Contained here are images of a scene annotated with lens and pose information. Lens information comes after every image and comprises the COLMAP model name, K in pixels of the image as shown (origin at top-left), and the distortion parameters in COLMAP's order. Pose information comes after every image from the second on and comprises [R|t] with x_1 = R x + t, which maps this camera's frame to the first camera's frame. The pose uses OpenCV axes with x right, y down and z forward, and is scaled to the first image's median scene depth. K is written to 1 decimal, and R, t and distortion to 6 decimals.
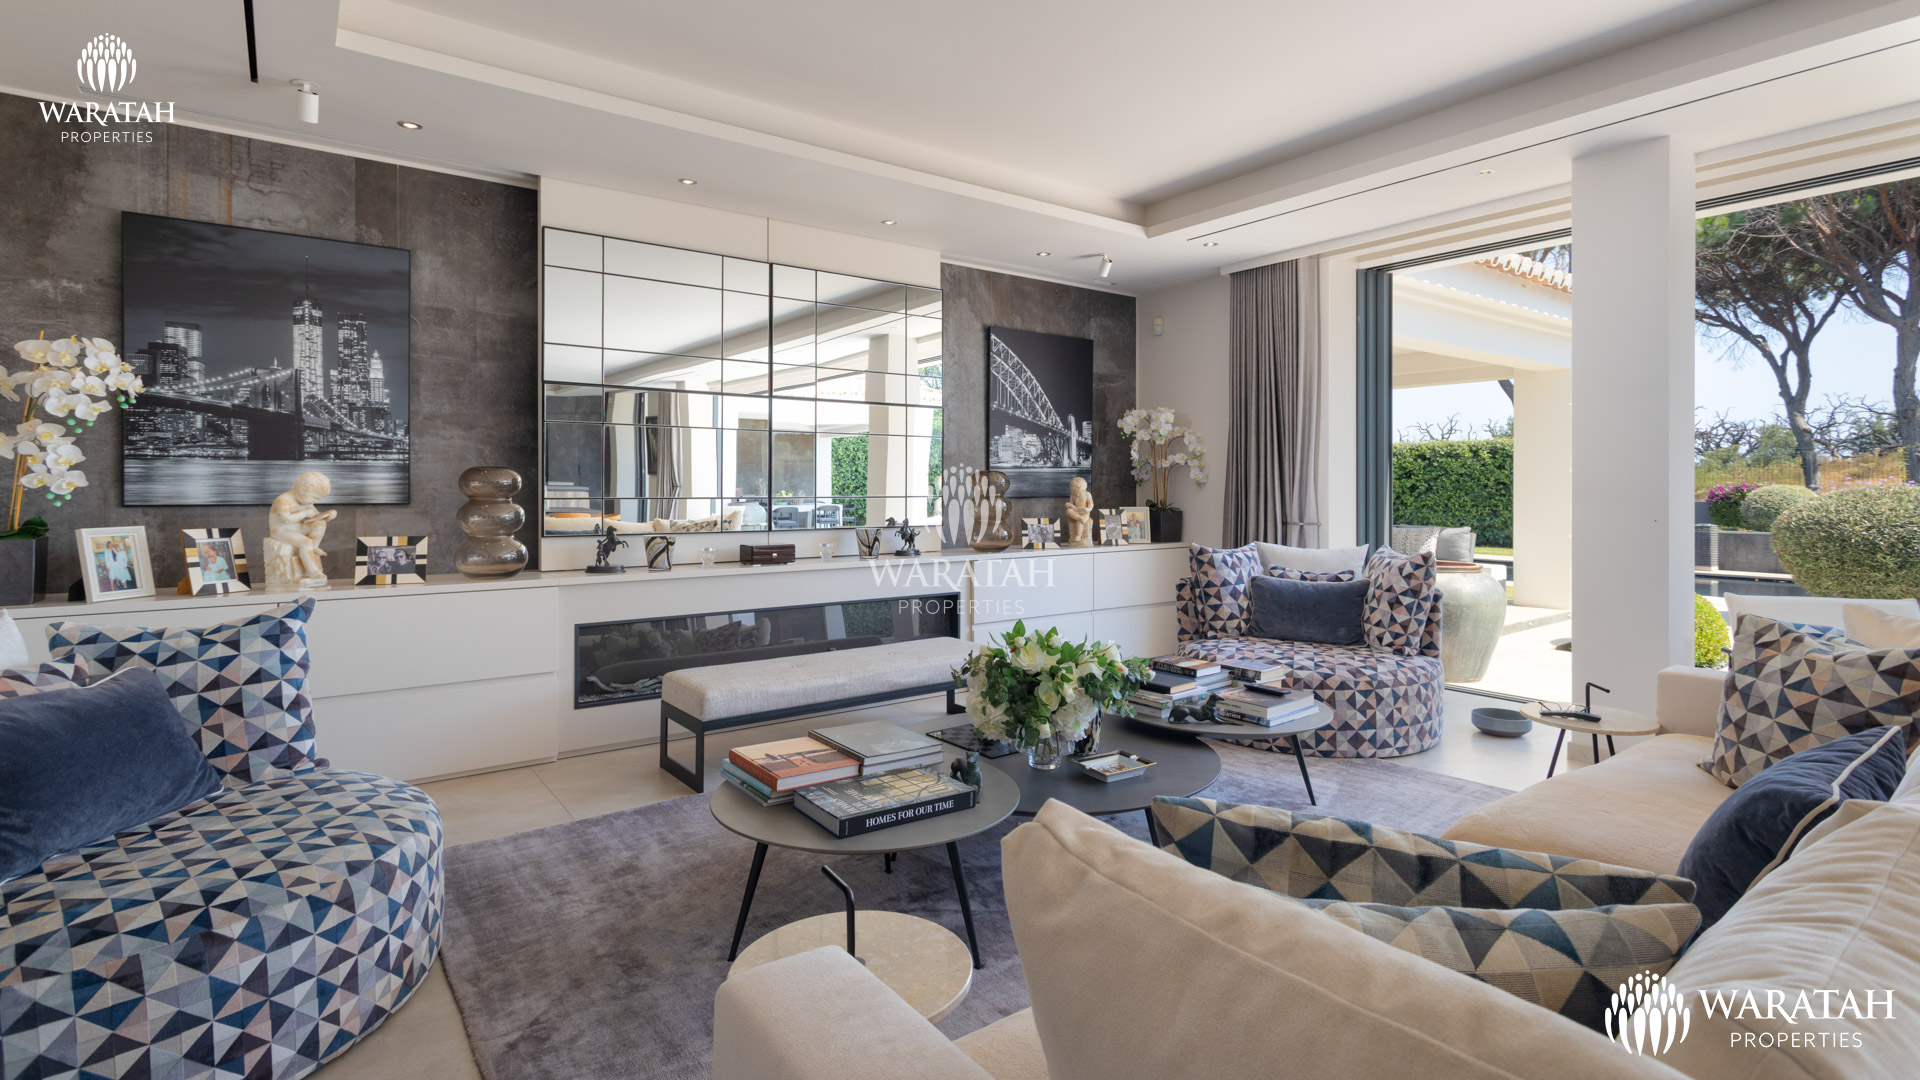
lens RADIAL K [[893.1, 0, 918.8], [0, 893.1, 499.2], [0, 0, 1]] dist [0.002358, 0.001867]
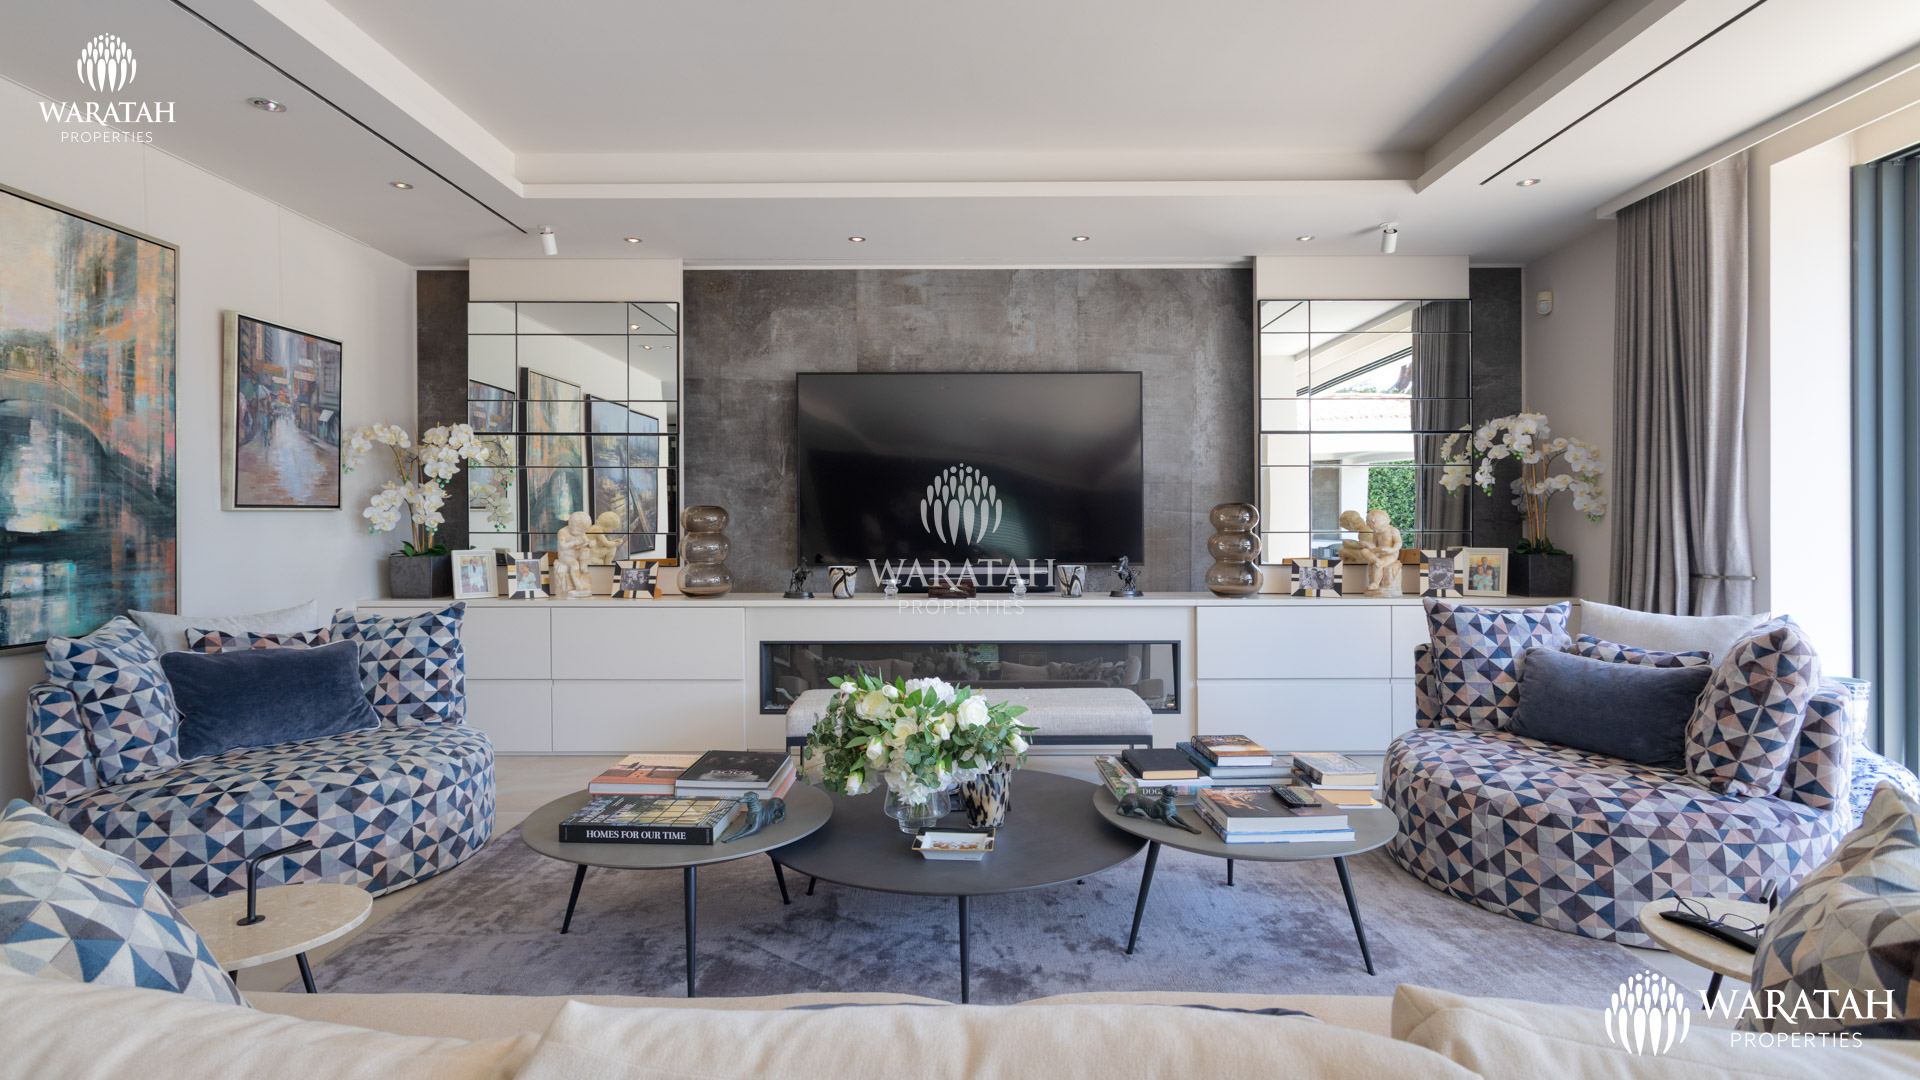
lens RADIAL K [[893.1, 0, 969.4], [0, 893.1, 535.7], [0, 0, 1]] dist [0.002358, 0.001867]
pose [[0.815384, 0.007060, -0.578878, 0.505506], [-0.006627, 0.999974, 0.002862, -0.001597], [0.578883, 0.001502, 0.815409, 0.208412]]
